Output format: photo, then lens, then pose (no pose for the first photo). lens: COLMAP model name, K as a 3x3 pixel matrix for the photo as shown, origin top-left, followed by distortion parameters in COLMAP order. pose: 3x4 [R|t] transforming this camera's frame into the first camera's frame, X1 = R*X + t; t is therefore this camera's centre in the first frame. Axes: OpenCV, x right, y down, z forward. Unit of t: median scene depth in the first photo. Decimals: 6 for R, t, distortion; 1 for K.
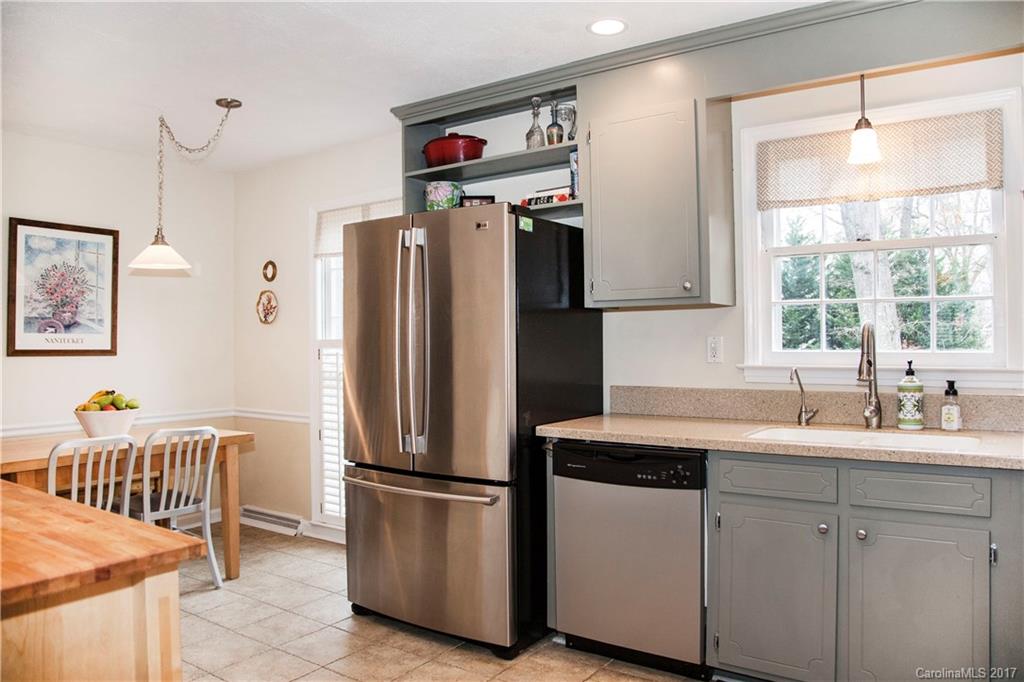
lens RADIAL K [[724.9, 0, 512.0], [0, 724.9, 341.0], [0, 0, 1]] dist [-0.049930, -0.001074]
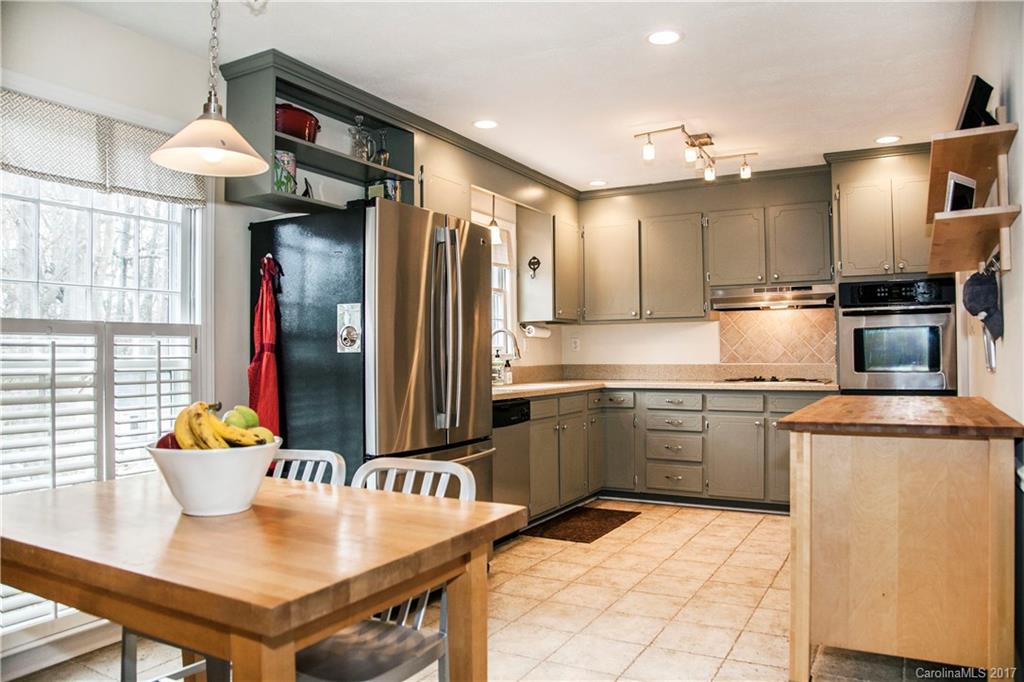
lens RADIAL K [[724.9, 0, 512.0], [0, 724.9, 341.0], [0, 0, 1]] dist [-0.049930, -0.001074]
pose [[-0.075430, 0.025411, 0.996827, -1.403854], [-0.003955, 0.999660, -0.025783, 0.053139], [-0.997143, -0.005887, -0.075304, 1.097983]]
